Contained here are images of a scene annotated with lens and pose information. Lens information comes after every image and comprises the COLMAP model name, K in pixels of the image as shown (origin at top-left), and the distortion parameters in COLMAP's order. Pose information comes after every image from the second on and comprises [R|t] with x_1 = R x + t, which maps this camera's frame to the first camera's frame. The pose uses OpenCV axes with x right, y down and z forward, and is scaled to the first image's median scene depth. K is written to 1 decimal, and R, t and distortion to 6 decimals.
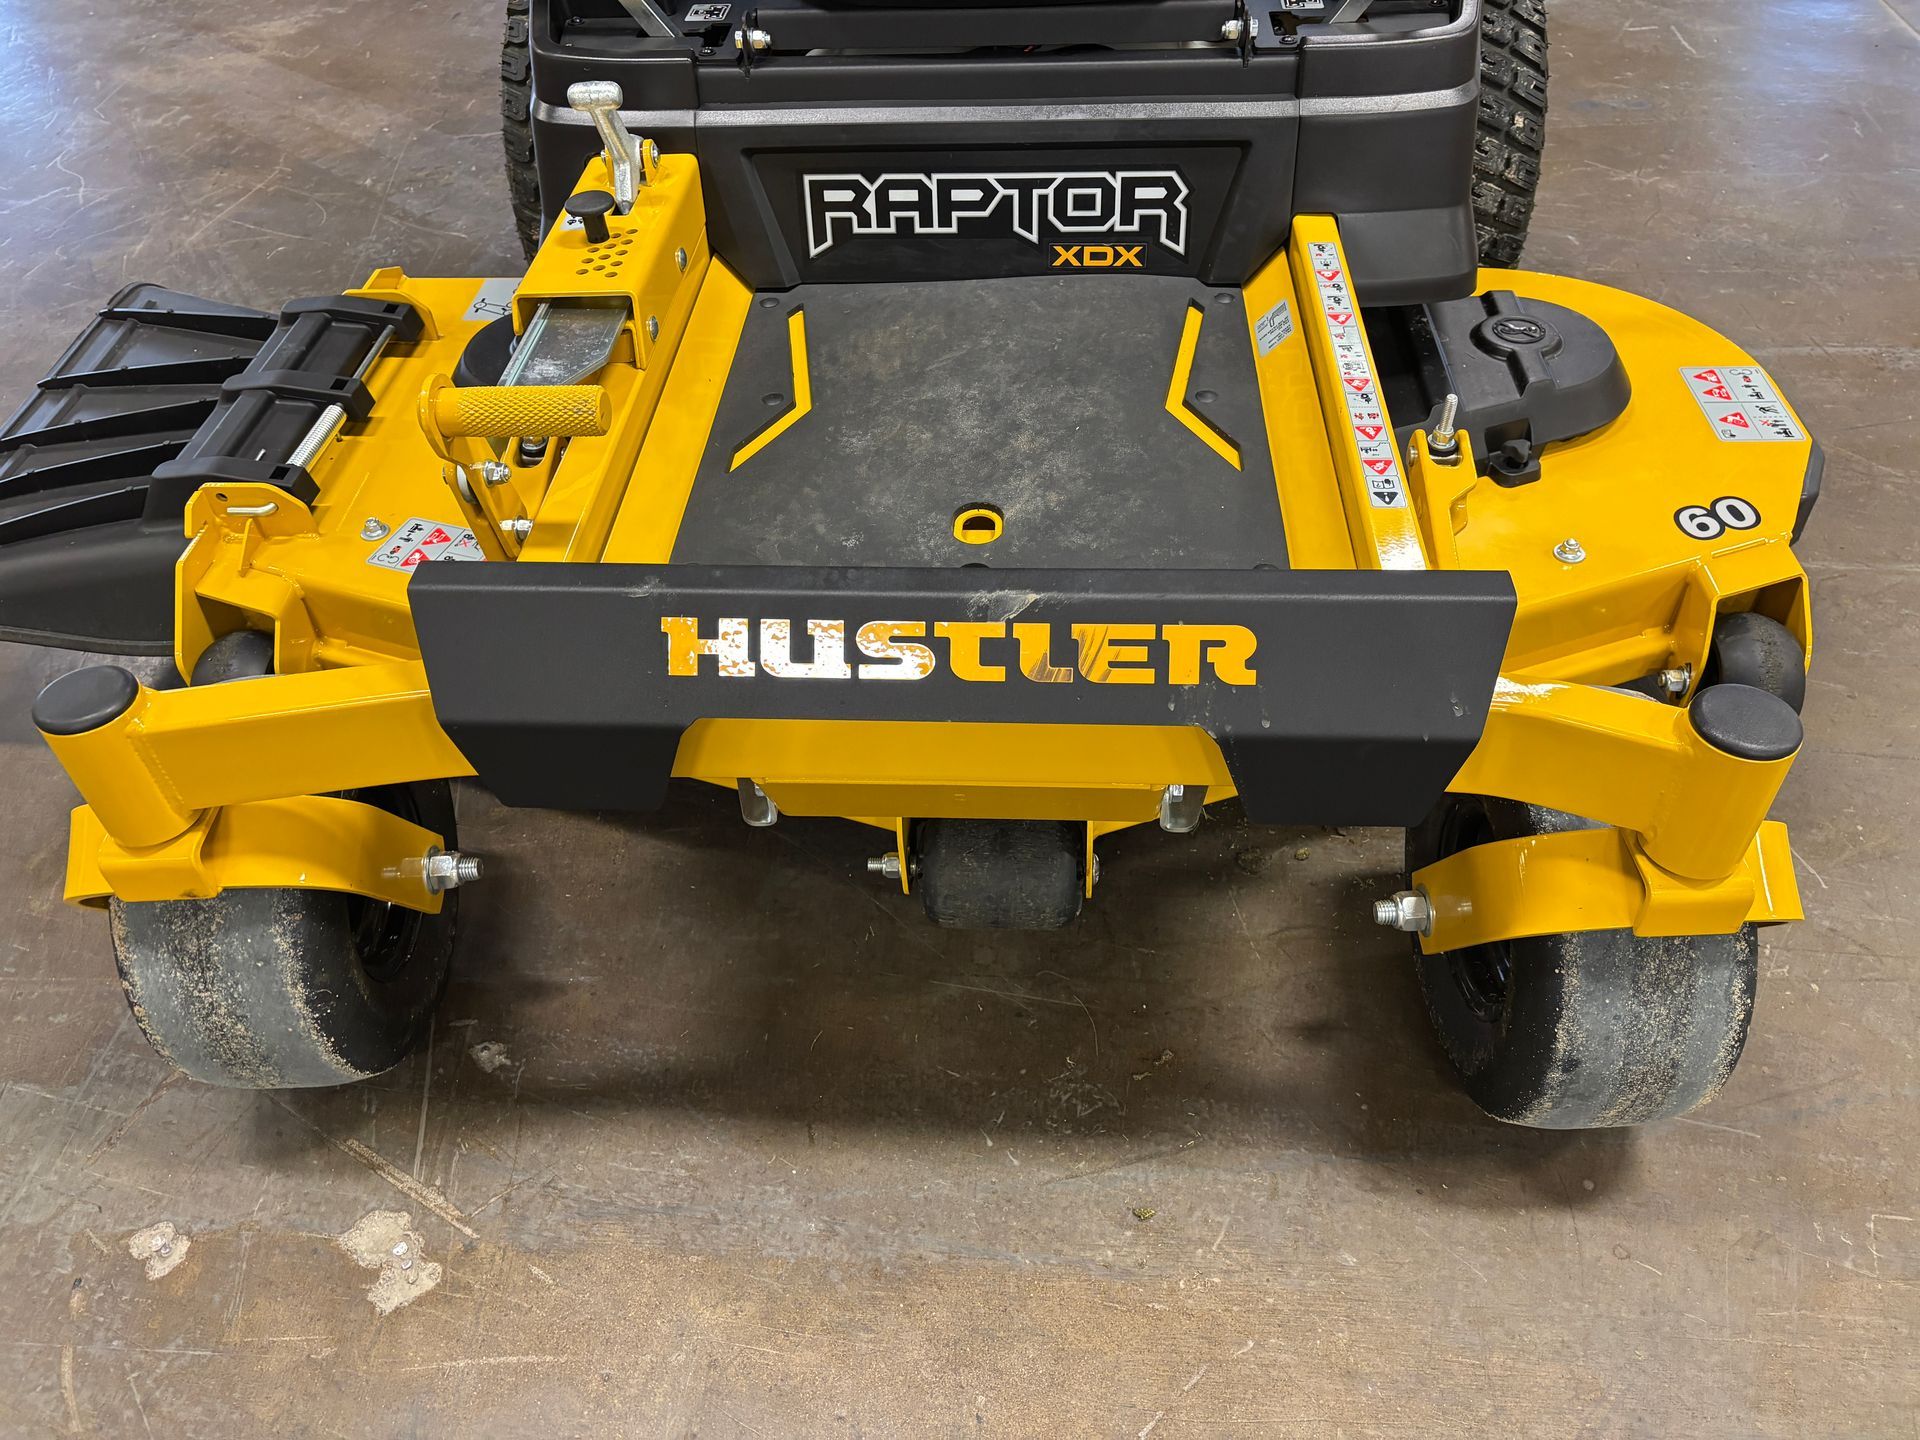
lens RADIAL K [[1457.5, 0, 964.8], [0, 1457.5, 717.4], [0, 0, 1]] dist [0.034062, -0.038253]
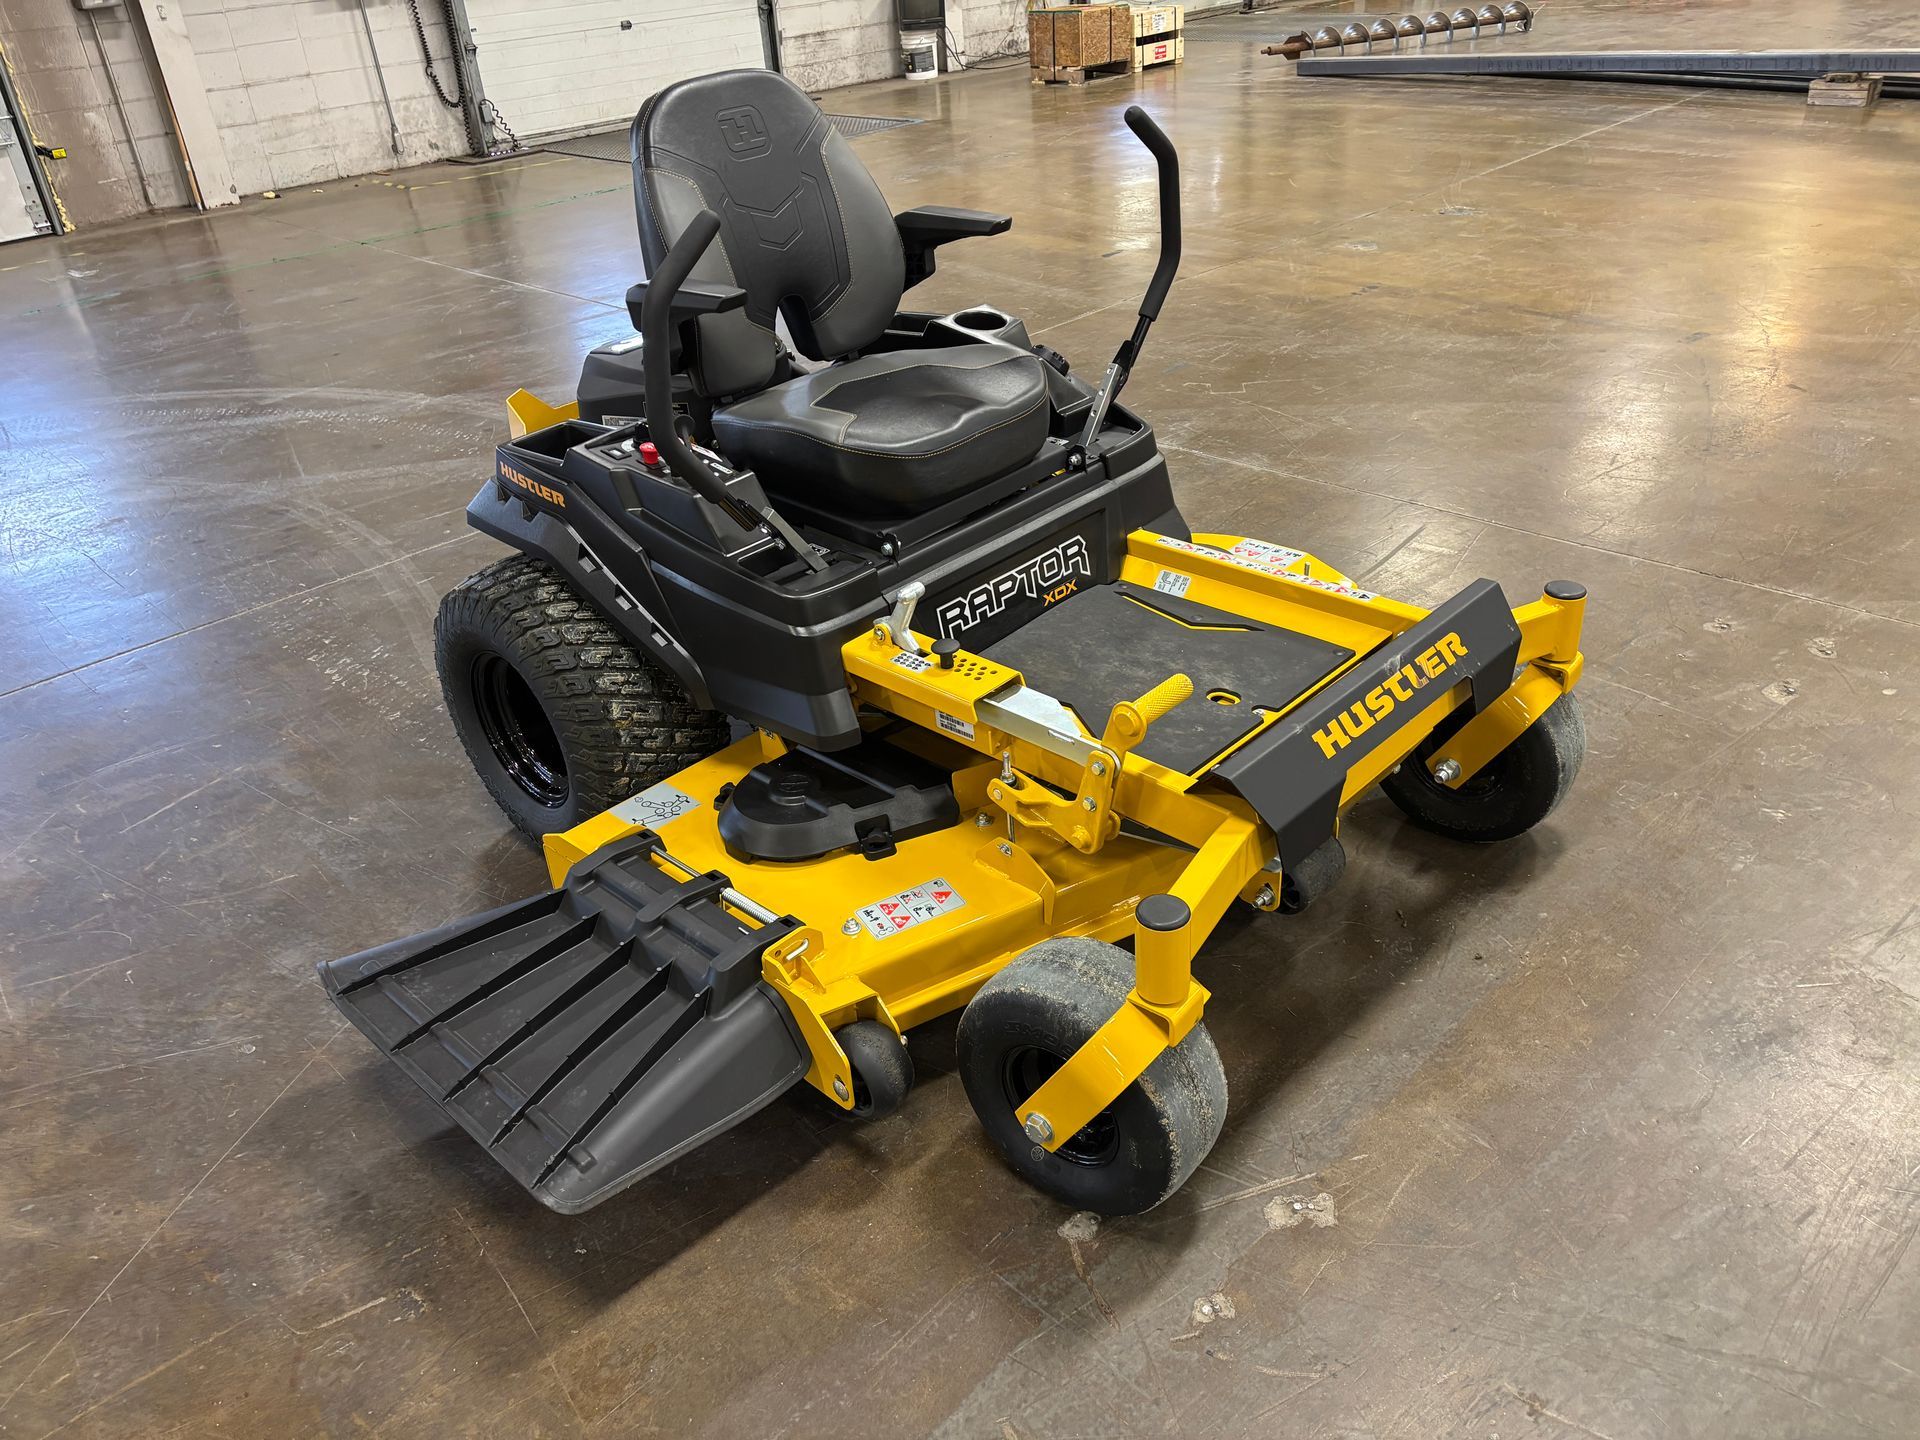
lens RADIAL K [[1425.7, 0, 964.0], [0, 1425.7, 726.2], [0, 0, 1]] dist [0.094361, -0.103337]
pose [[0.647003, -0.395801, 0.651712, -1.204721], [0.557194, 0.828890, -0.049762, -0.165678], [-0.520502, 0.395327, 0.756832, -0.183333]]
